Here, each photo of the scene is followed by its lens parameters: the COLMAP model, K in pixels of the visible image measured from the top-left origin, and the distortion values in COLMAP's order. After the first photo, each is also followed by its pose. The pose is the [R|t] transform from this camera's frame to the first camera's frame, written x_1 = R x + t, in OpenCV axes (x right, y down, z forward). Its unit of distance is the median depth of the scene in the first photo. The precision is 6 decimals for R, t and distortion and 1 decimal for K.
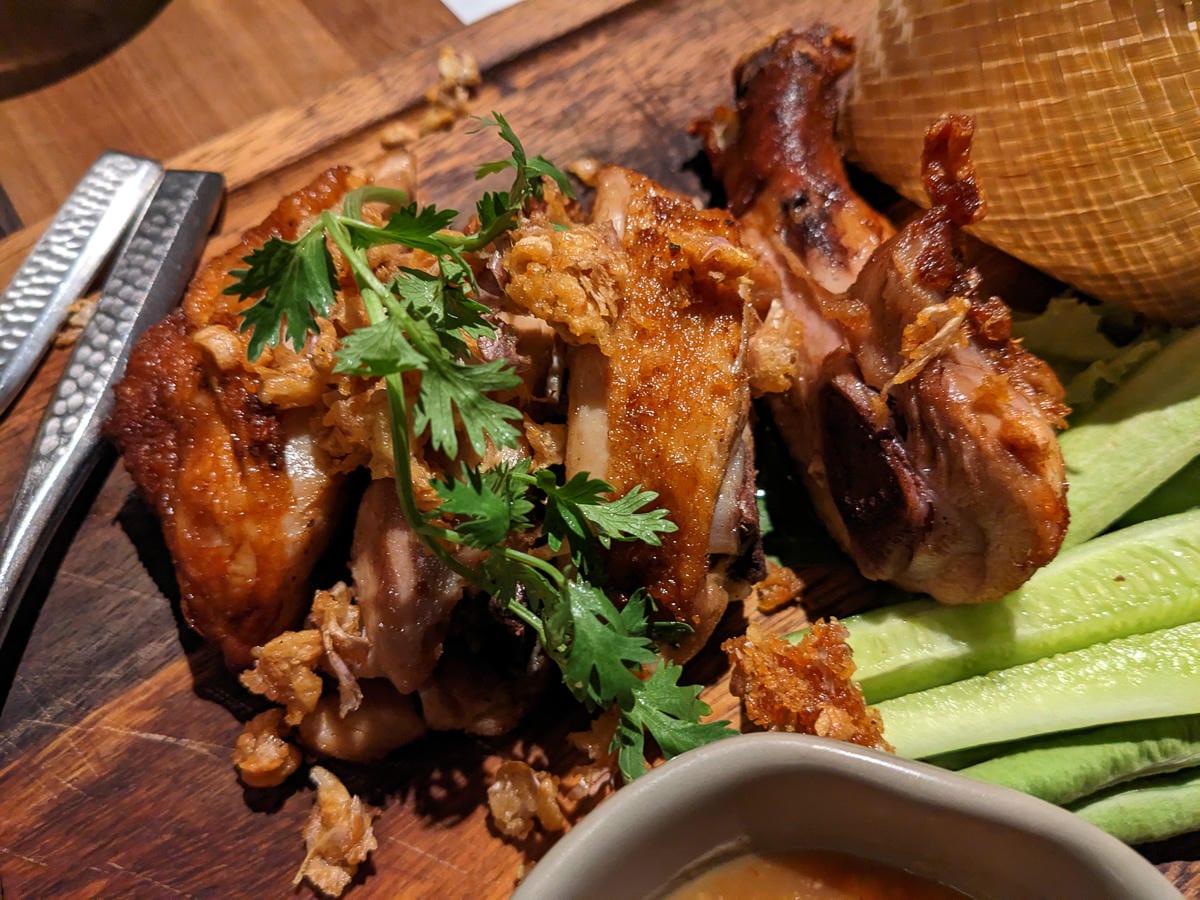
lens RADIAL K [[1116.8, 0, 600.0], [0, 1116.8, 450.0], [0, 0, 1]] dist [0.049841, -0.231331]
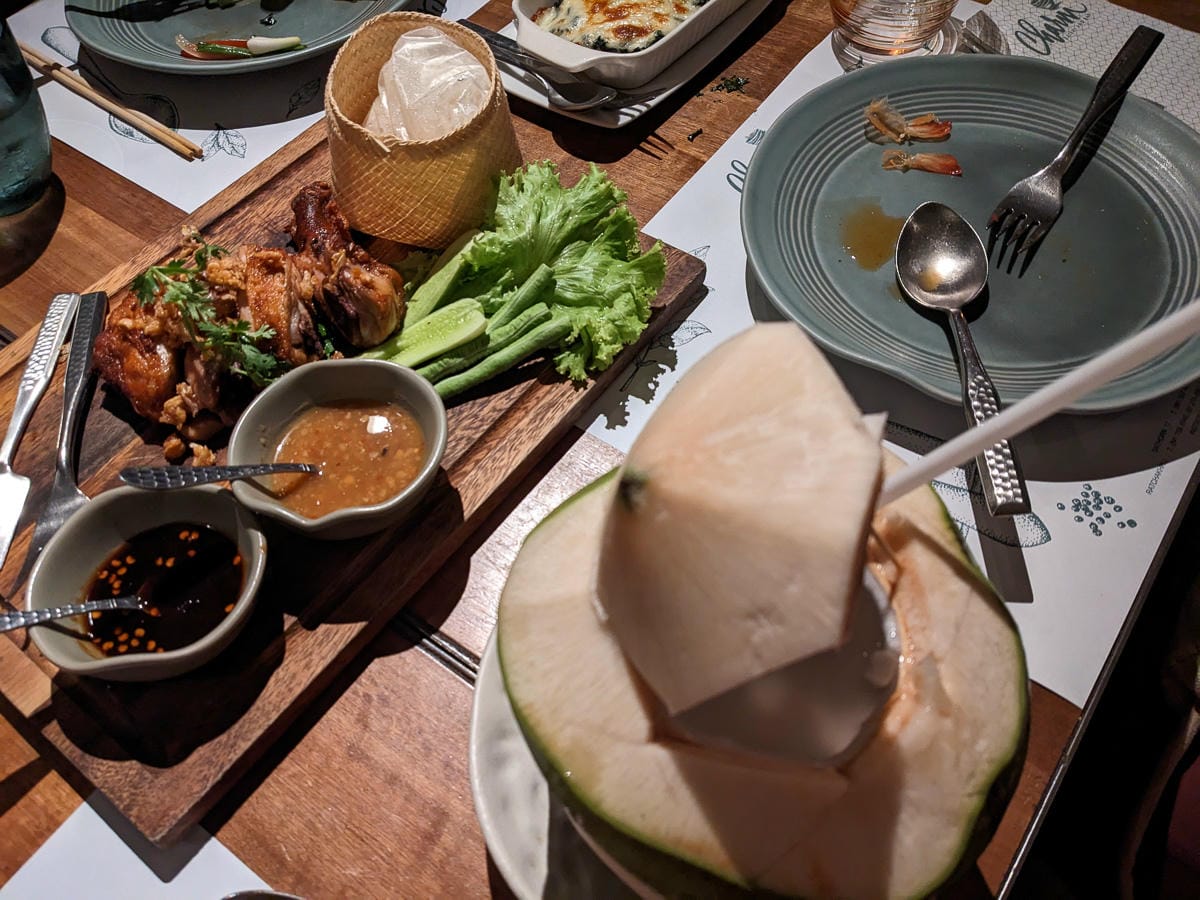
lens RADIAL K [[1098.7, 0, 600.0], [0, 1098.7, 450.0], [0, 0, 1]] dist [0.000016, 0.002365]
pose [[0.952283, -0.269913, 0.142494, 0.400516], [0.284852, 0.953620, -0.097309, 0.943674], [-0.109620, 0.133255, 0.985001, -2.191395]]
